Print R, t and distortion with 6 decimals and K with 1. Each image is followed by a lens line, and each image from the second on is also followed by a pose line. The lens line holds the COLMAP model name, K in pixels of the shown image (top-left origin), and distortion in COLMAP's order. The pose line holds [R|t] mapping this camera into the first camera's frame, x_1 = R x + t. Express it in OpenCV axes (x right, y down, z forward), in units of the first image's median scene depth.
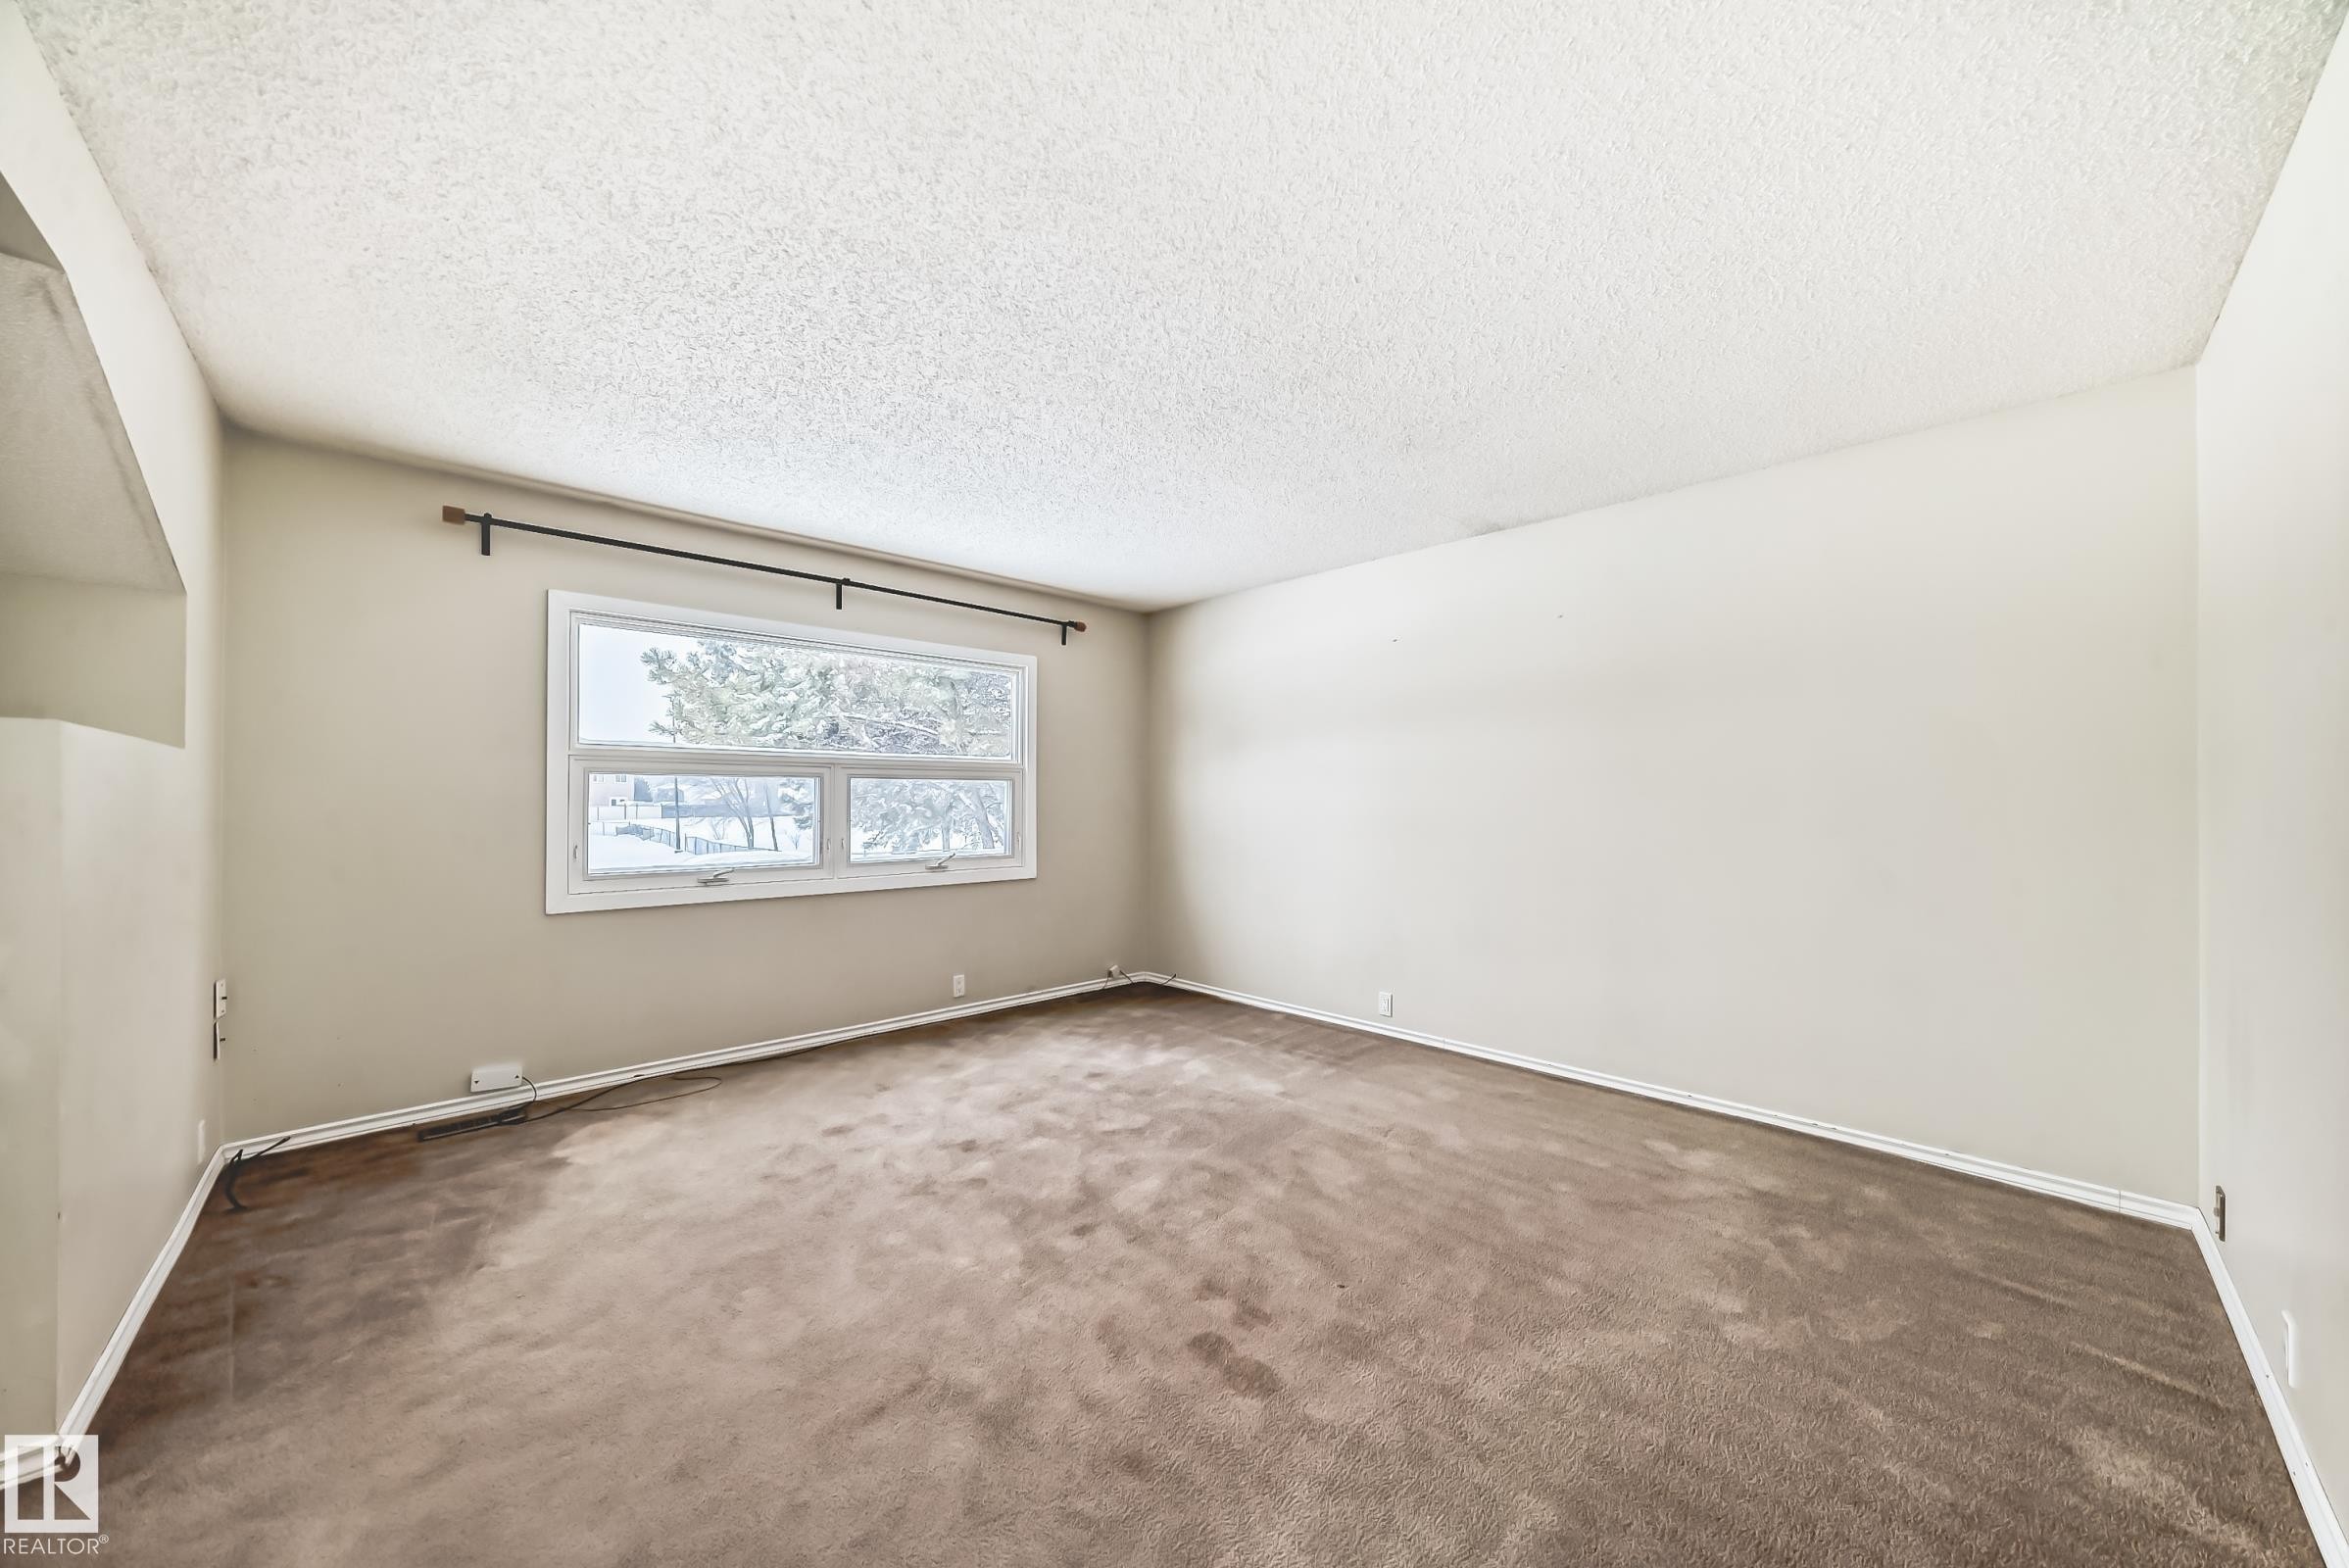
lens RADIAL K [[823.1, 0, 1176.7], [0, 823.1, 793.3], [0, 0, 1]] dist [-0.026357, 0.006184]
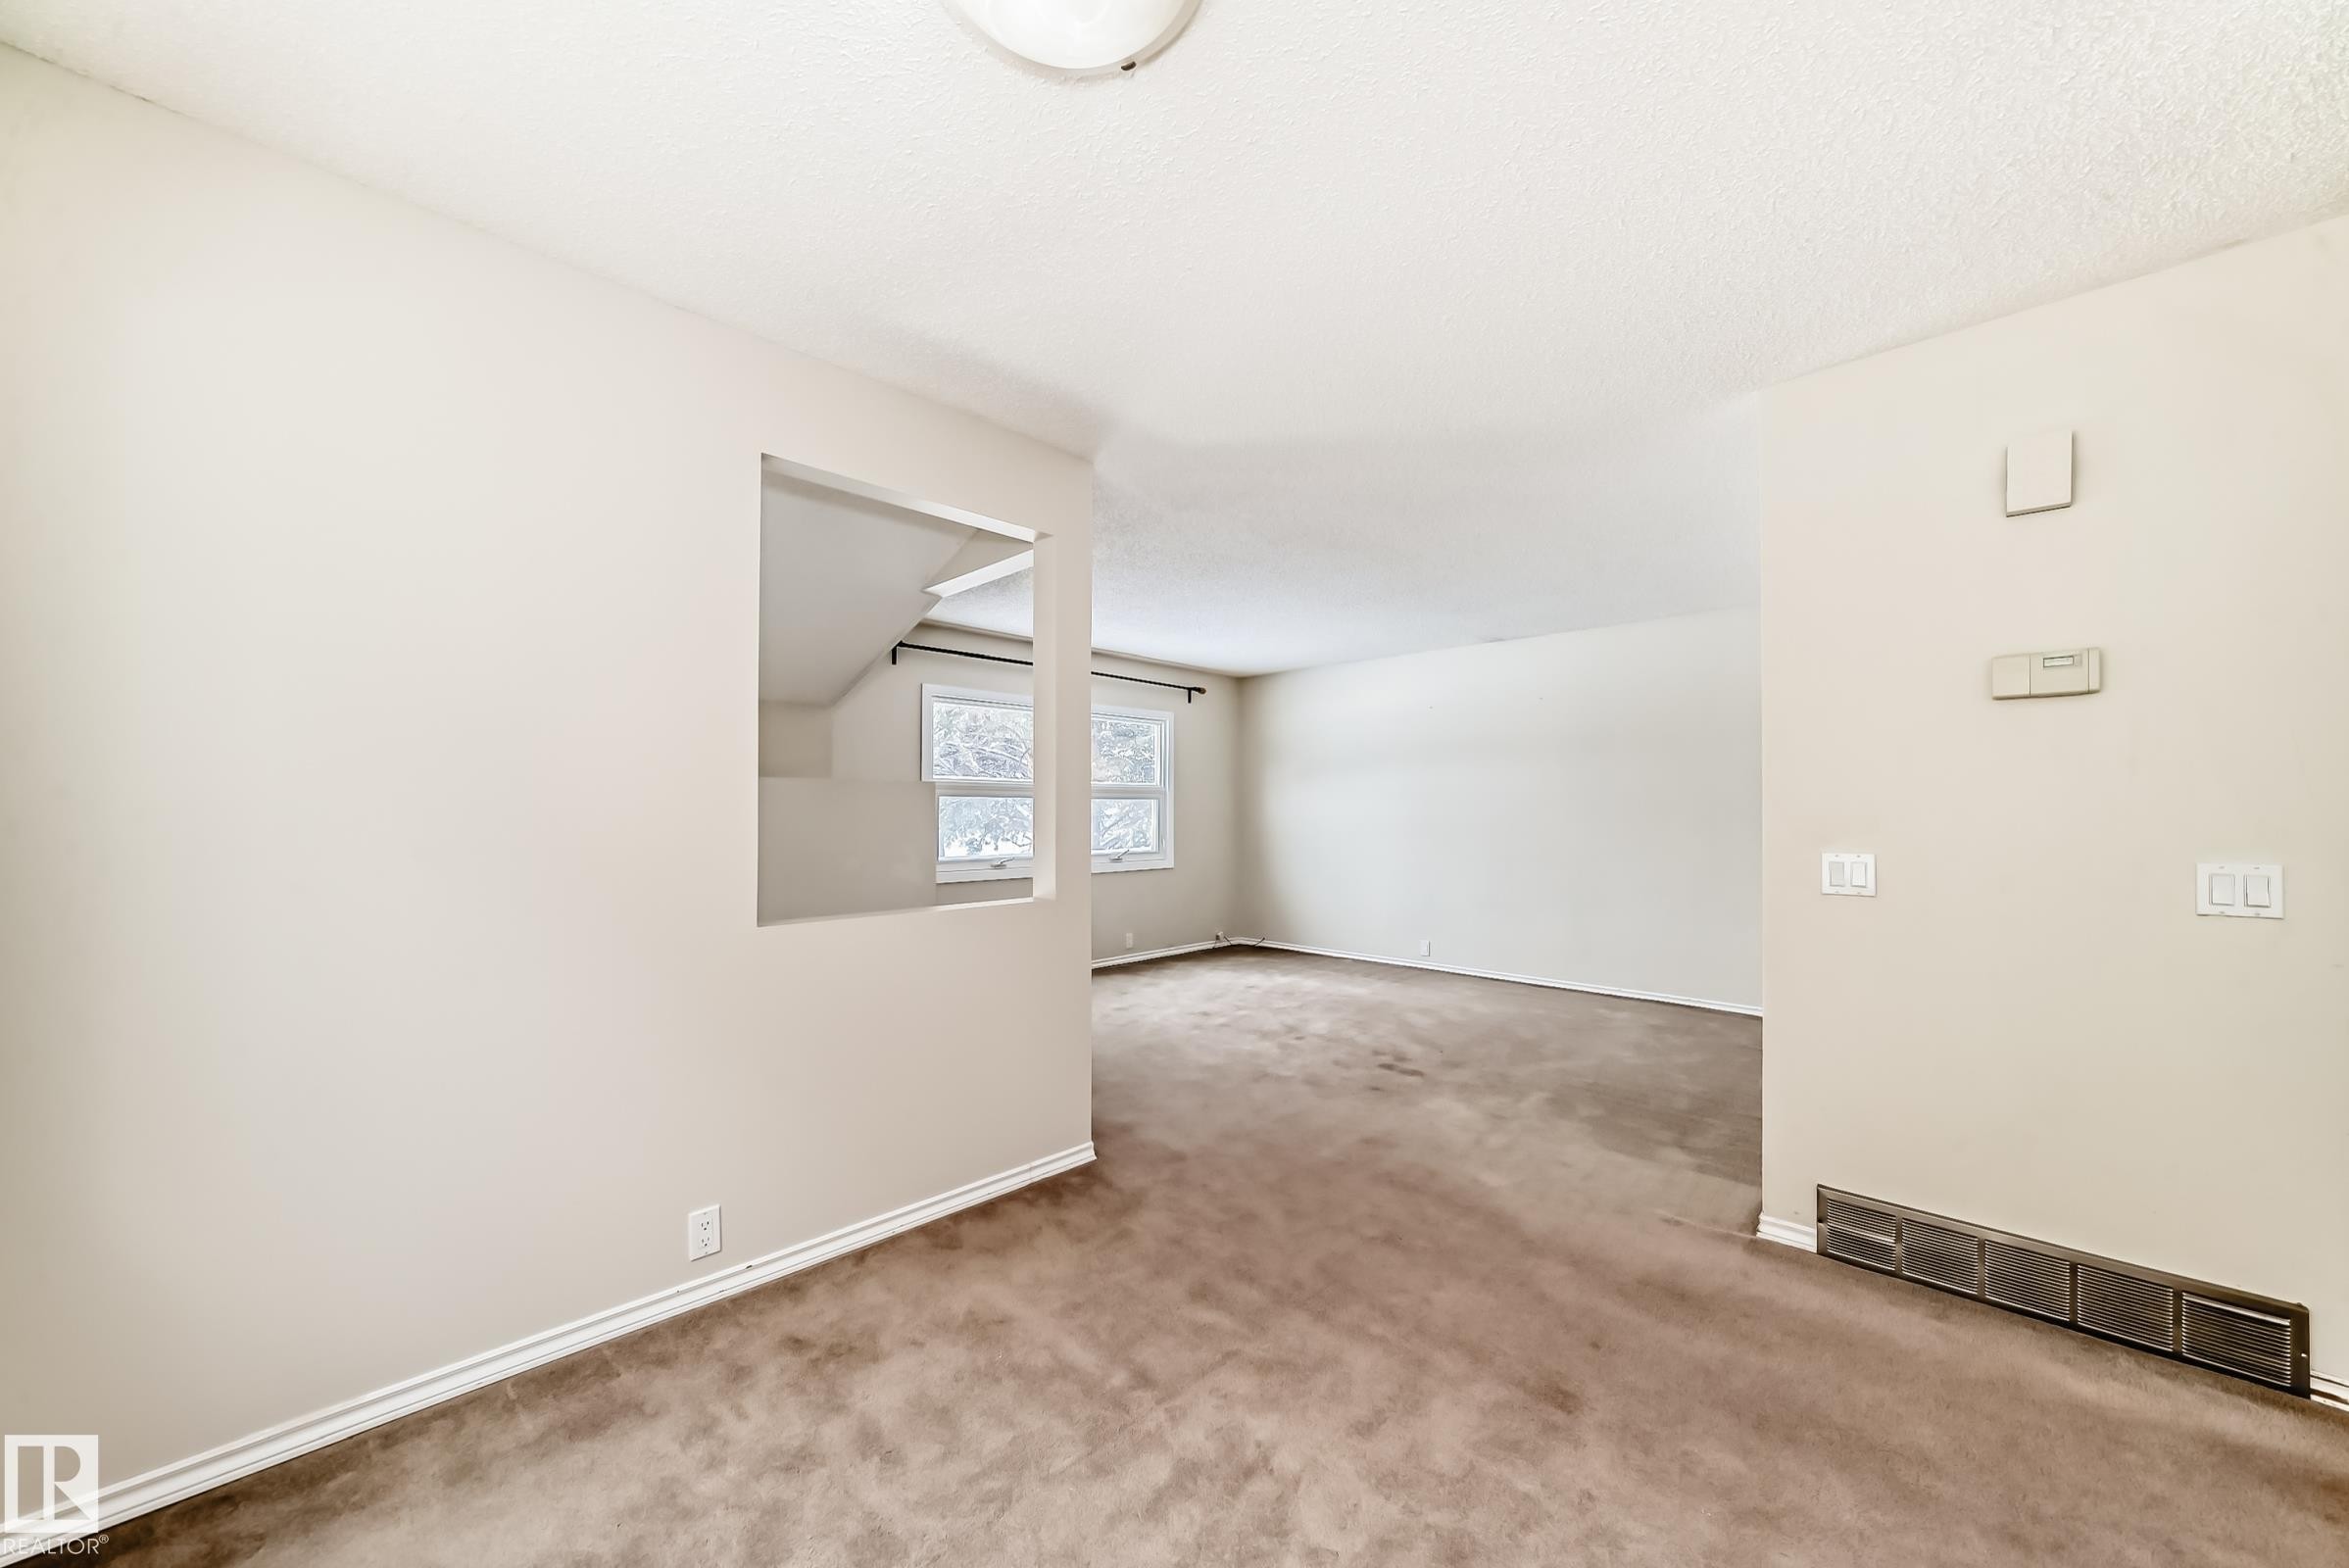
lens RADIAL K [[823.1, 0, 1138.8], [0, 823.1, 826.6], [0, 0, 1]] dist [-0.026357, 0.006184]
pose [[0.999992, 0.000991, -0.003949, -0.325073], [-0.000889, 0.999667, 0.025773, -0.008967], [0.003973, -0.025770, 0.999660, -0.619681]]
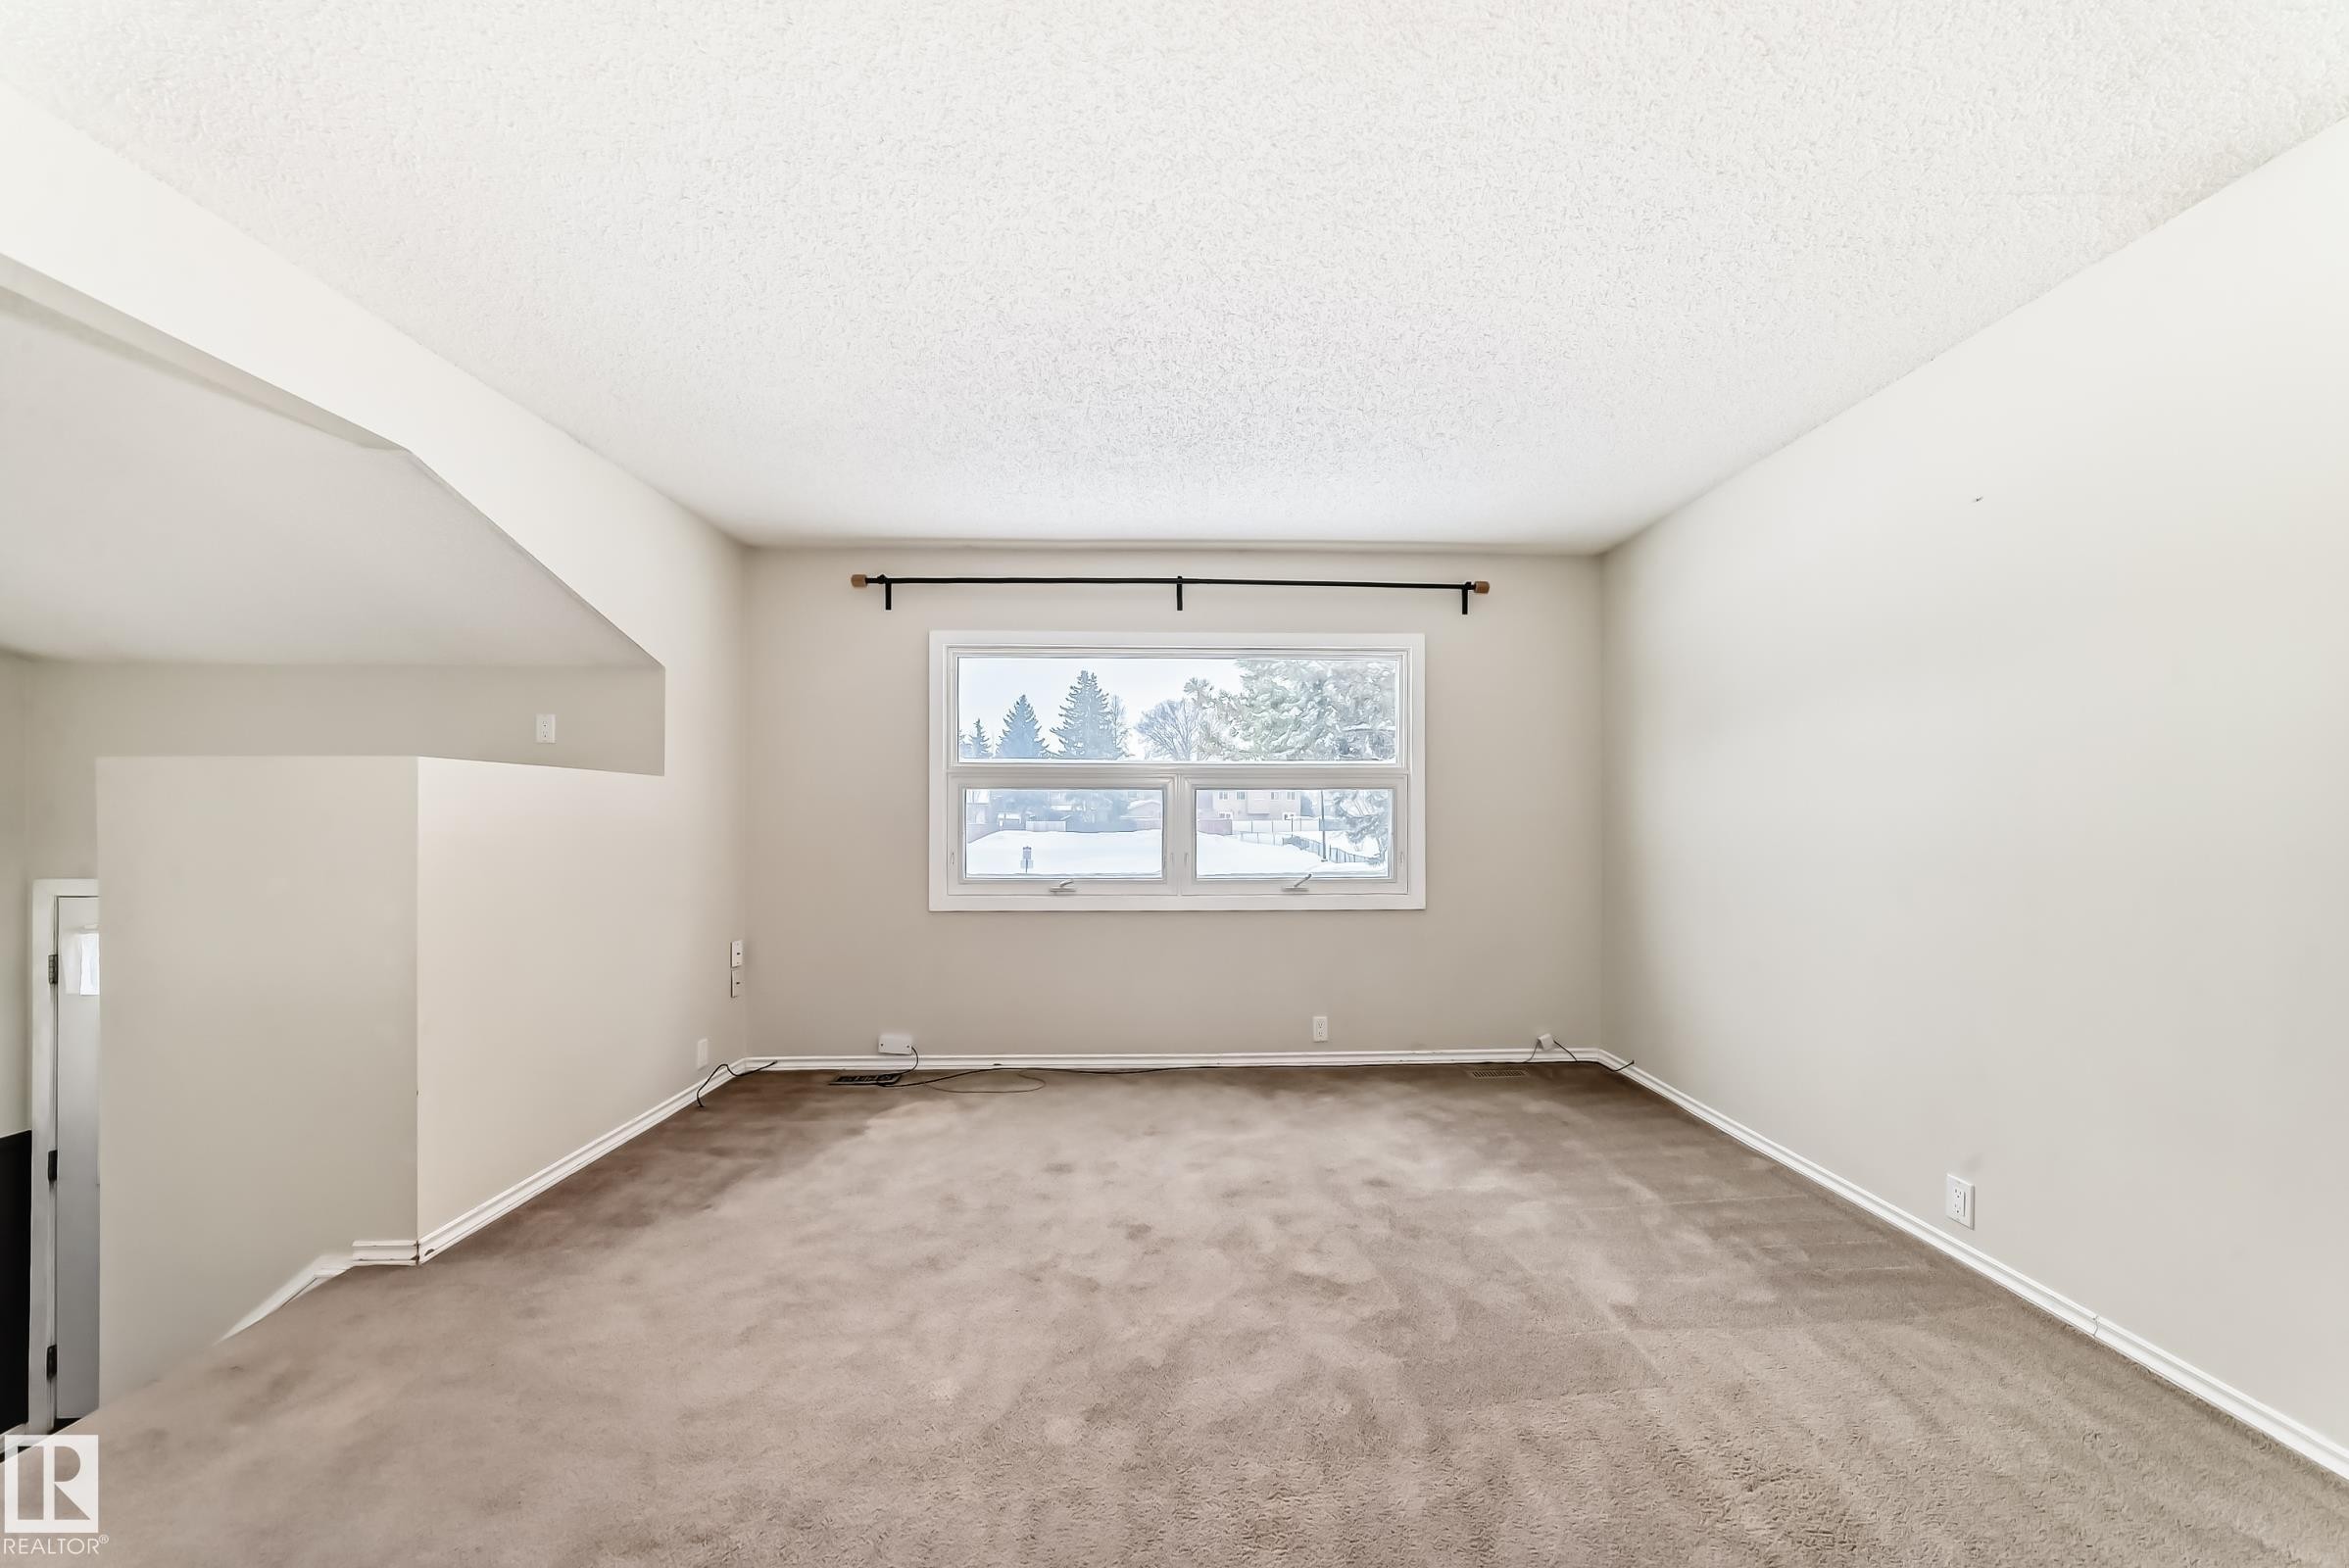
lens RADIAL K [[823.1, 0, 1214.0], [0, 823.1, 815.4], [0, 0, 1]] dist [-0.026357, 0.006184]
pose [[0.749709, 0.000372, -0.661767, 0.289285], [0.006045, 0.999954, 0.007410, 0.005283], [0.661740, -0.009555, 0.749673, 0.365617]]
